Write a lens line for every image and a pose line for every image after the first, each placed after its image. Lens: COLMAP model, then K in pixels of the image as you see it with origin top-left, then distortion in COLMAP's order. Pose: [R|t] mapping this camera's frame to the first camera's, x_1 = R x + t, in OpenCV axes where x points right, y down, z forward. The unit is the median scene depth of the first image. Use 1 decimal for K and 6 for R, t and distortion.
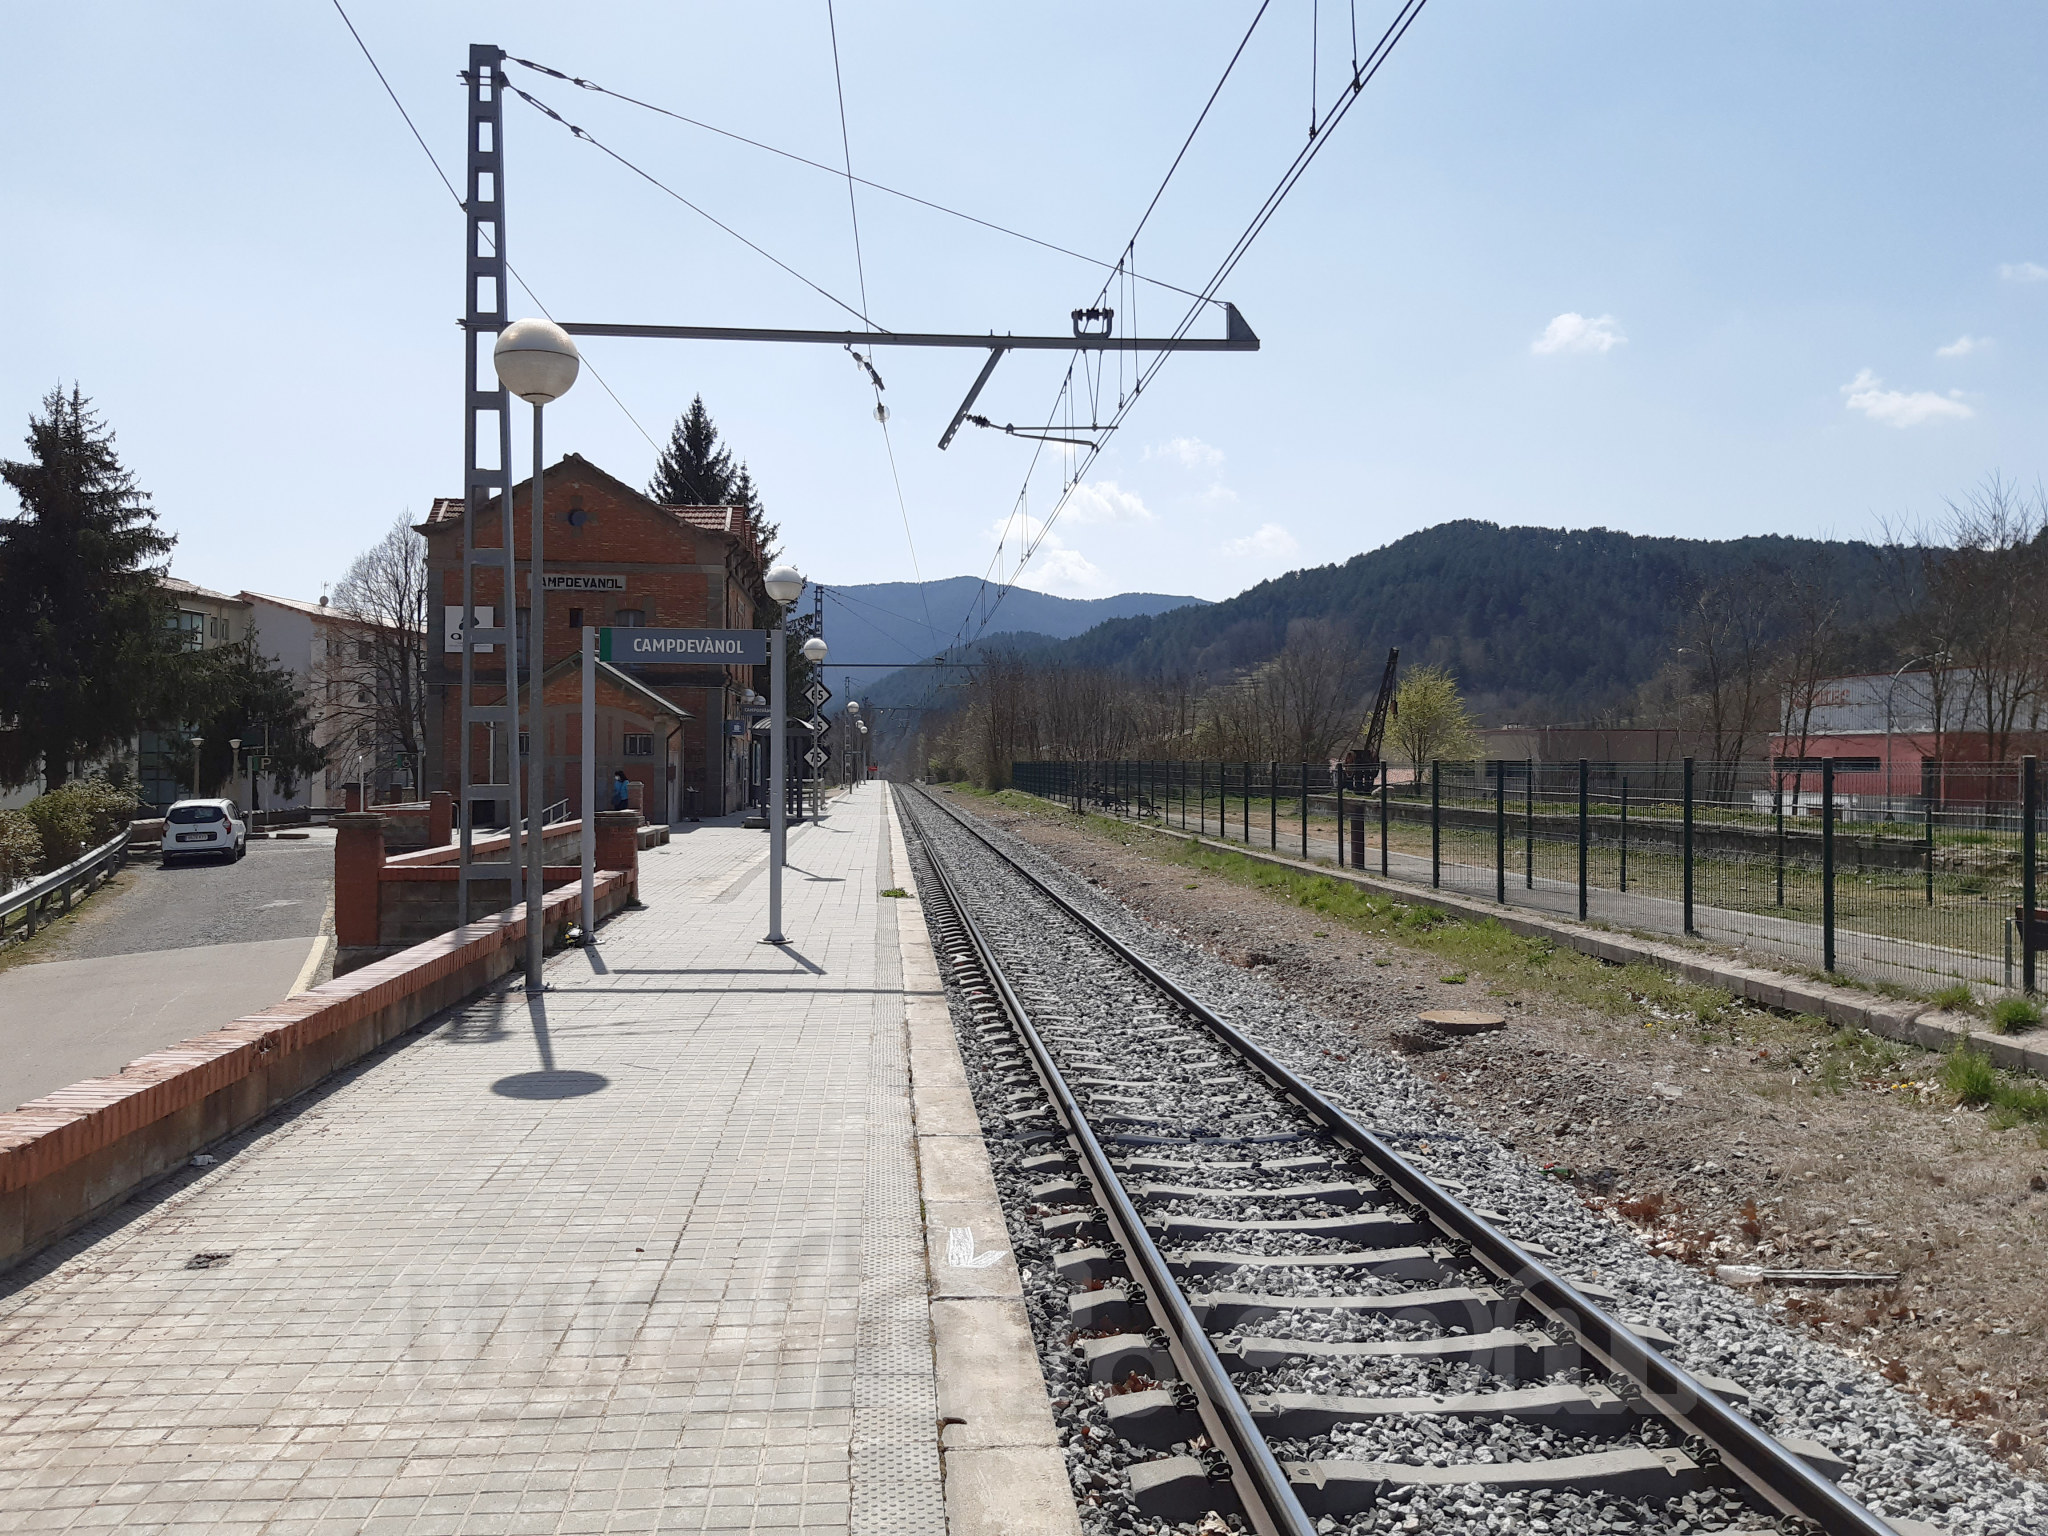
lens RADIAL K [[1583.4, 0, 1026.3], [0, 1583.4, 753.5], [0, 0, 1]] dist [0.106266, -0.181778]
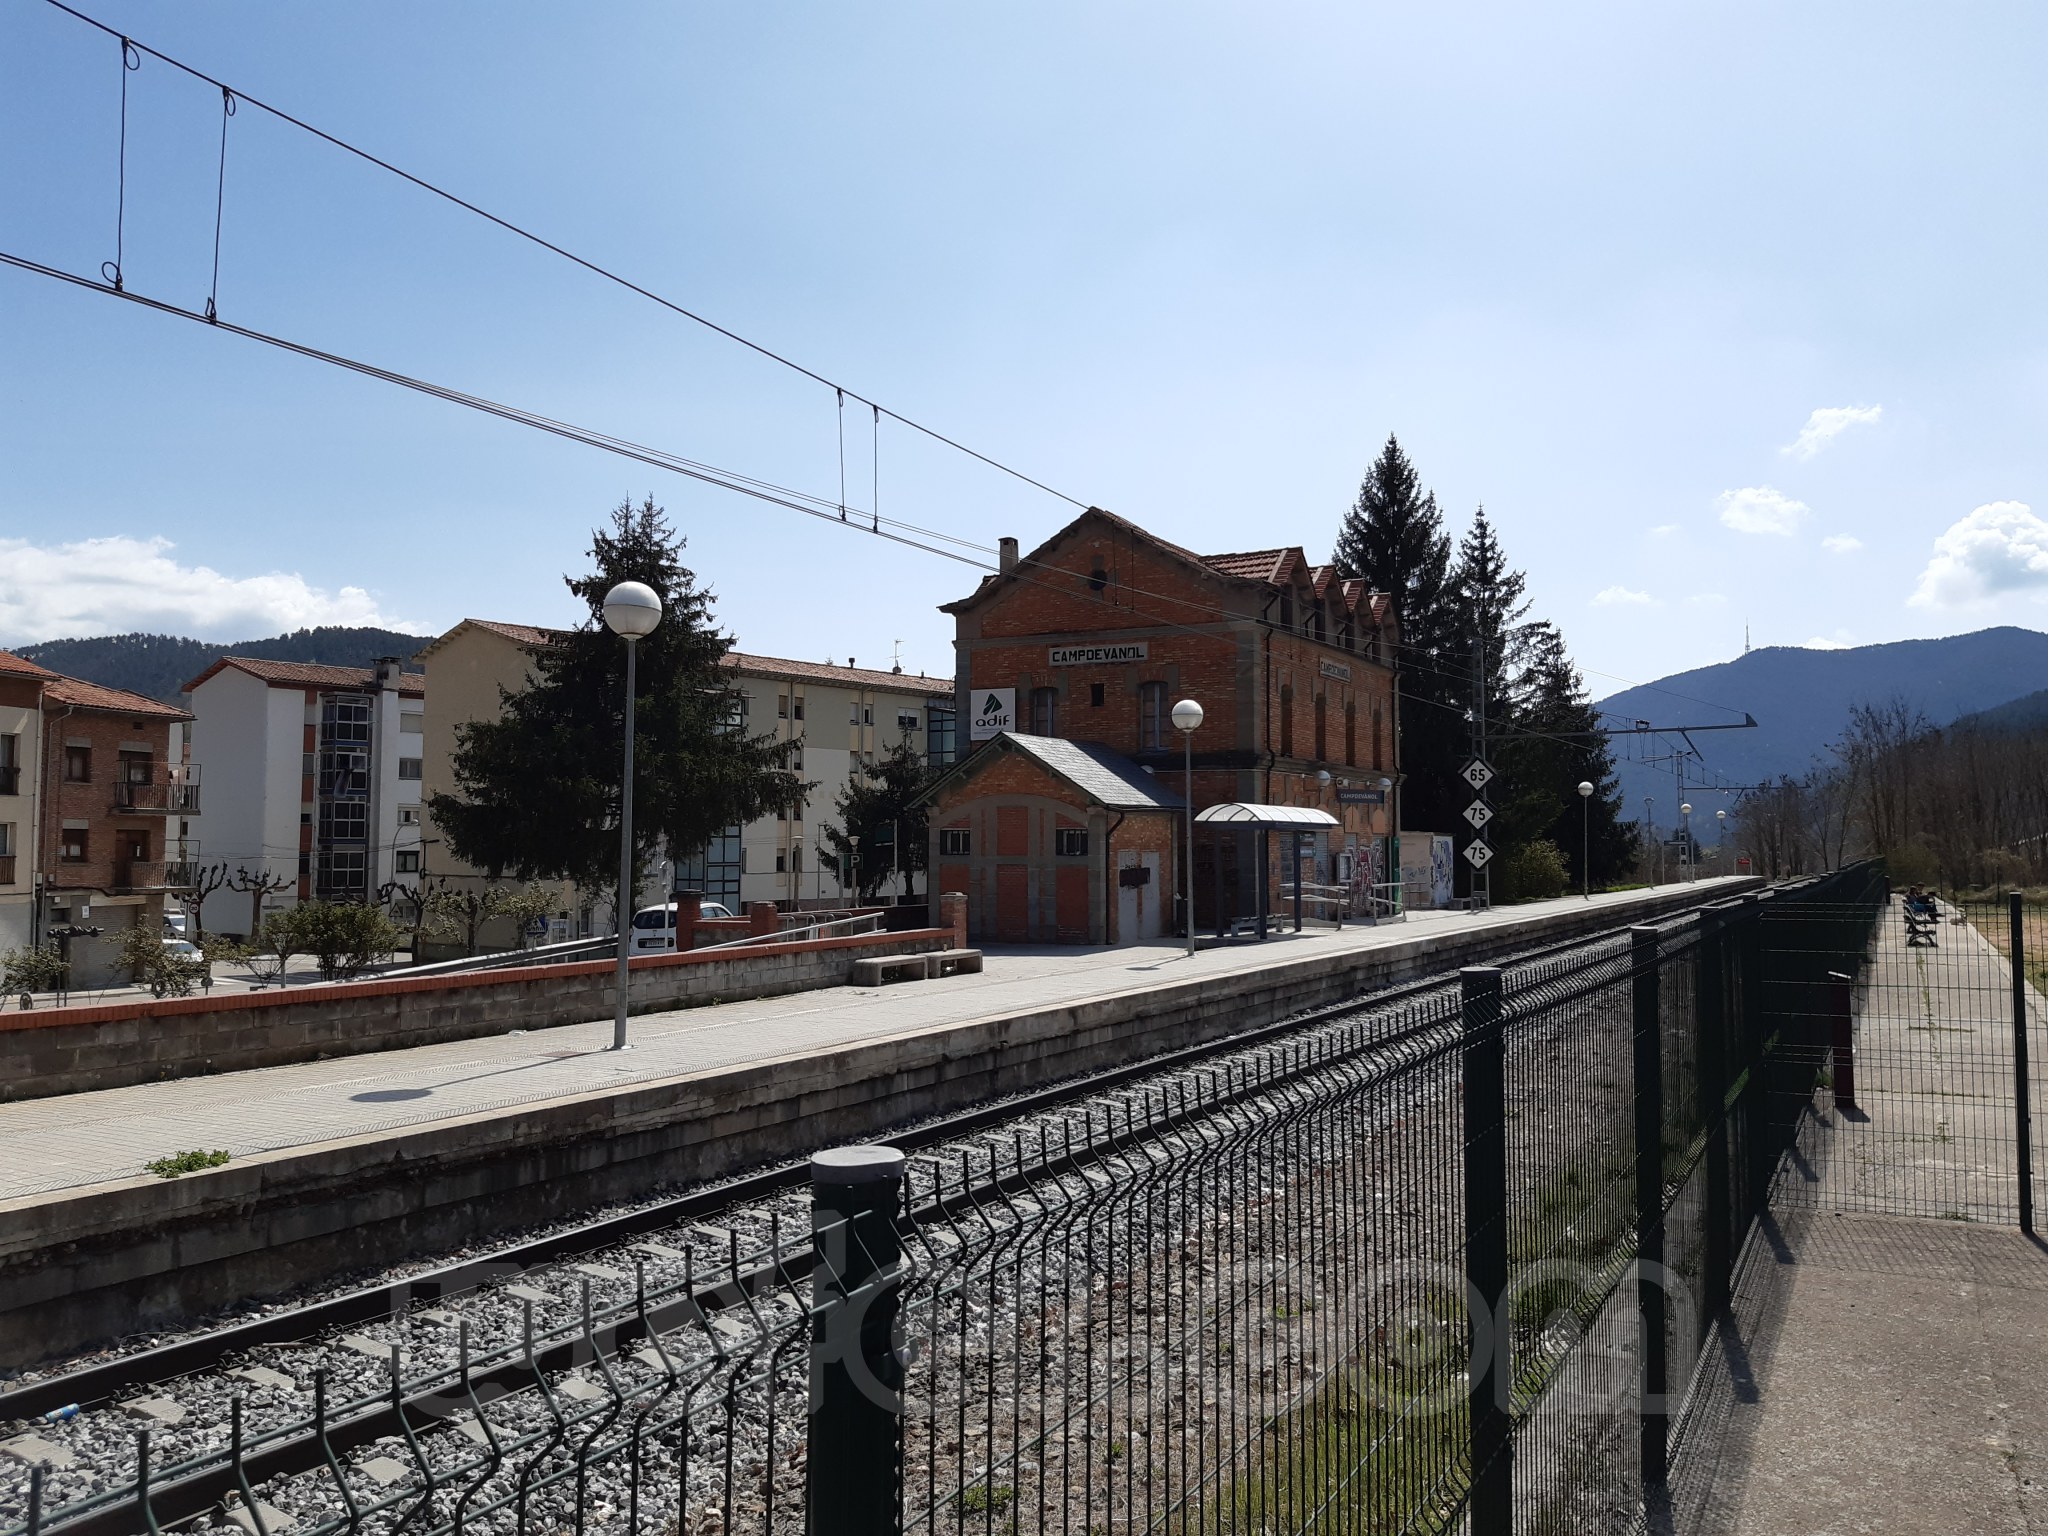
lens RADIAL K [[1585.6, 0, 1025.4], [0, 1585.6, 756.9], [0, 0, 1]] dist [0.149622, -0.277490]
pose [[0.832531, -0.034859, -0.552881, 0.077069], [0.006068, 0.998532, -0.053820, -0.002344], [0.553945, 0.041452, 0.831521, 0.123941]]
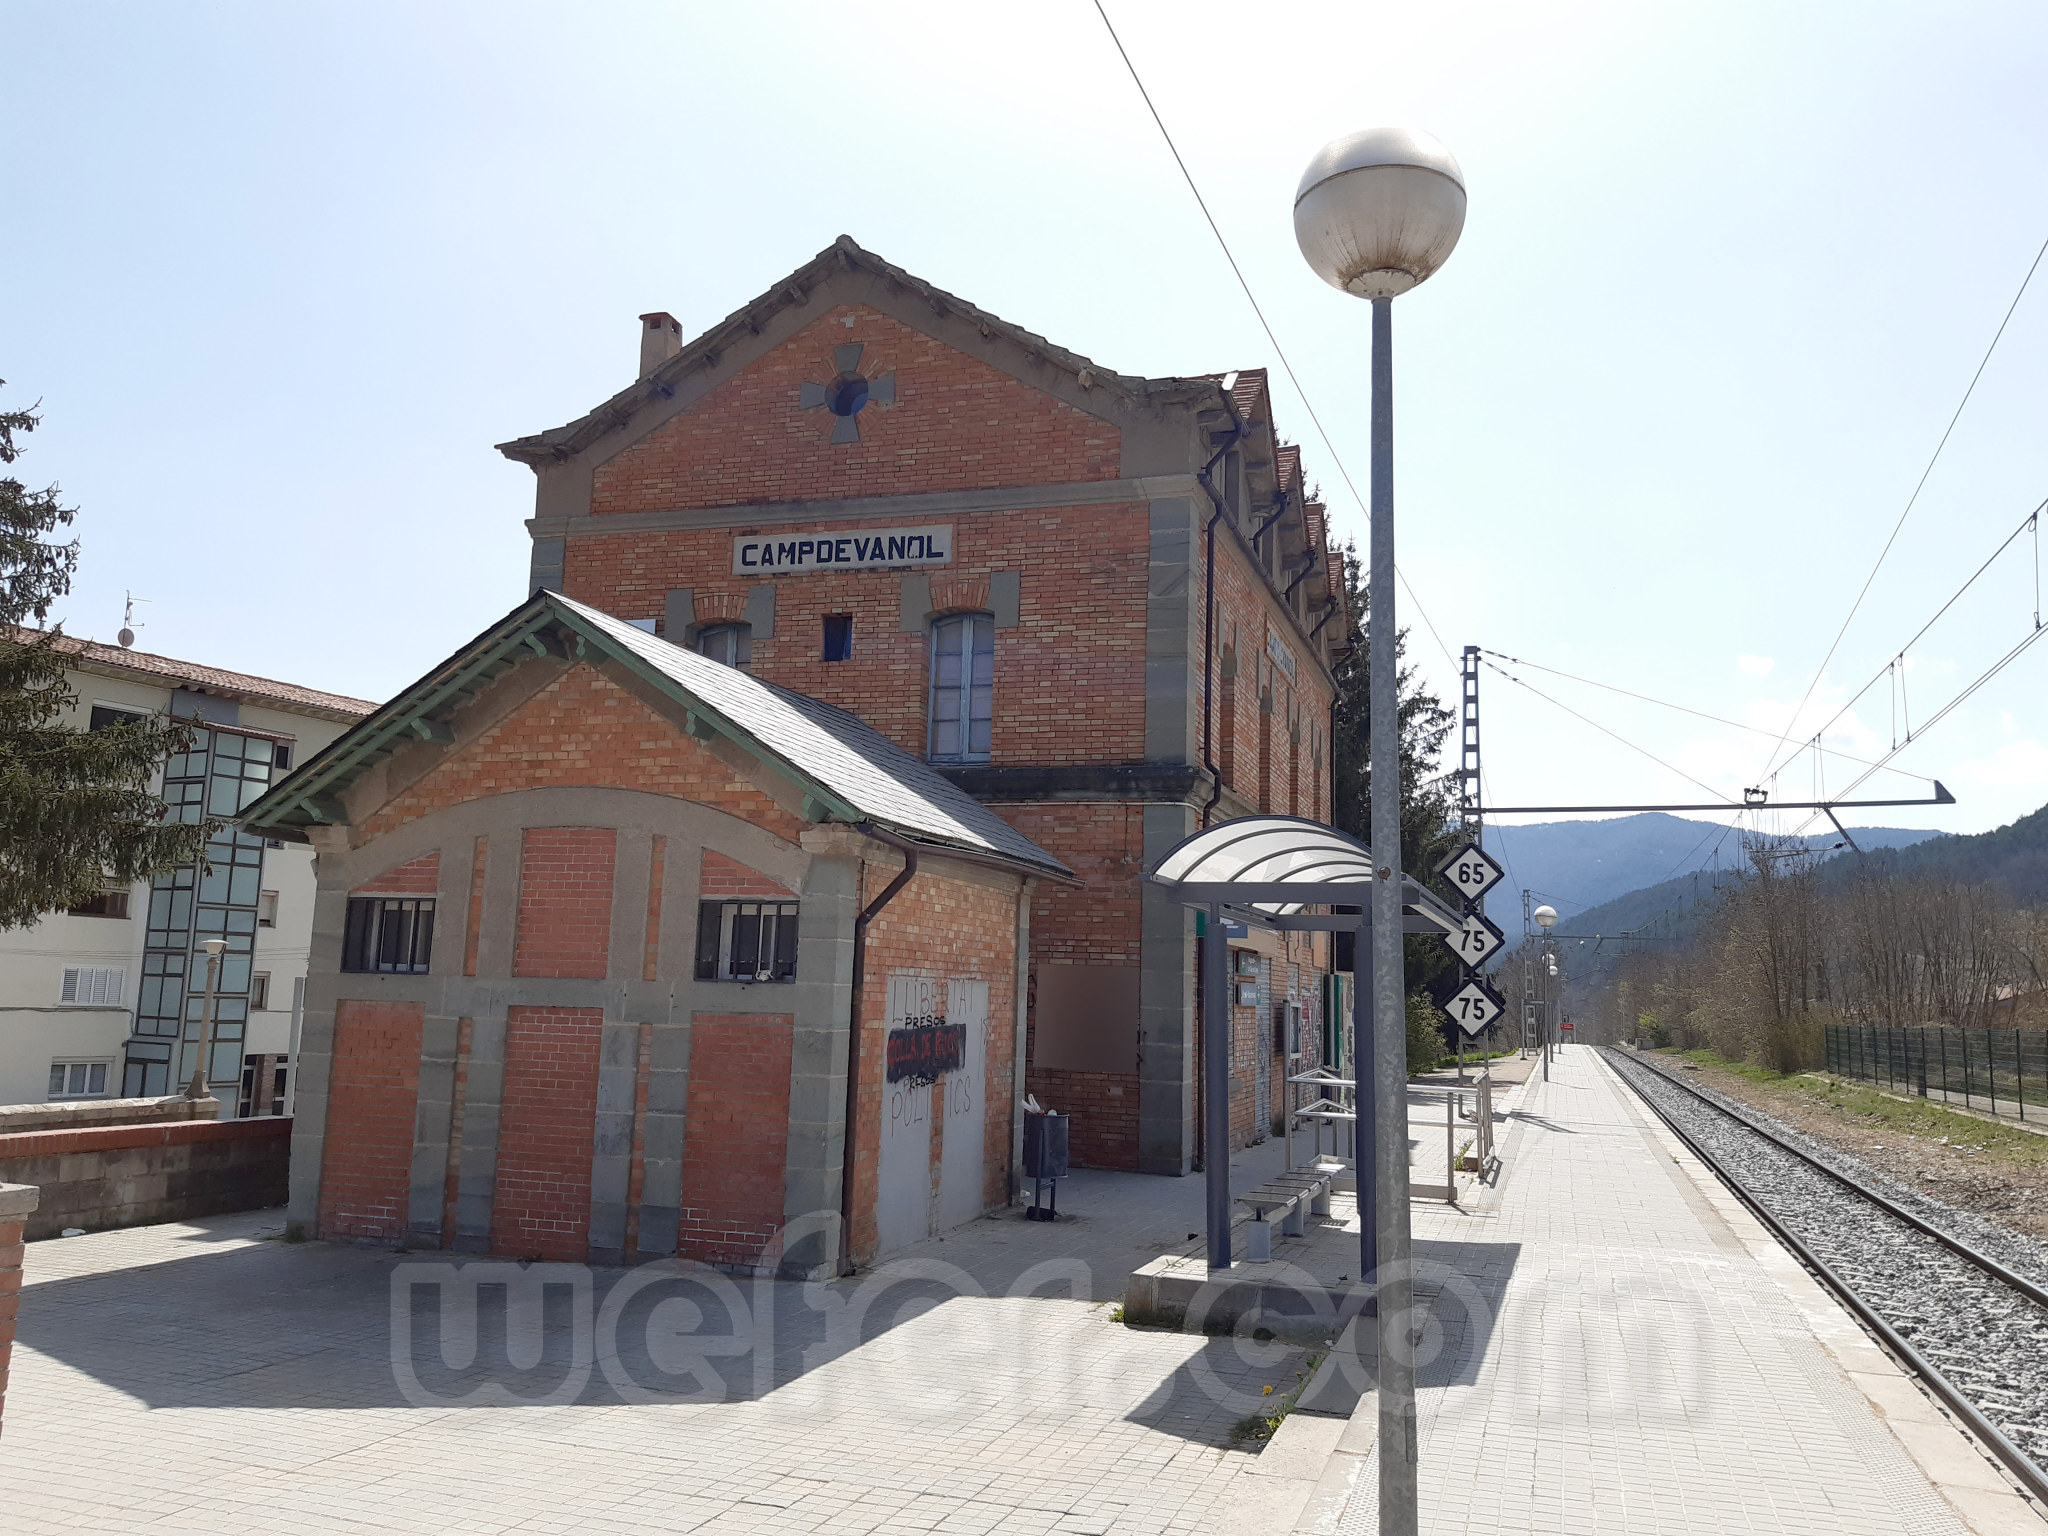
lens RADIAL K [[1585.6, 0, 1025.4], [0, 1585.6, 756.9], [0, 0, 1]] dist [0.149622, -0.277490]
pose [[0.917614, -0.035988, -0.395840, -0.039060], [-0.023667, 0.989179, -0.144794, 0.000552], [0.396768, 0.142233, 0.906832, 0.314763]]
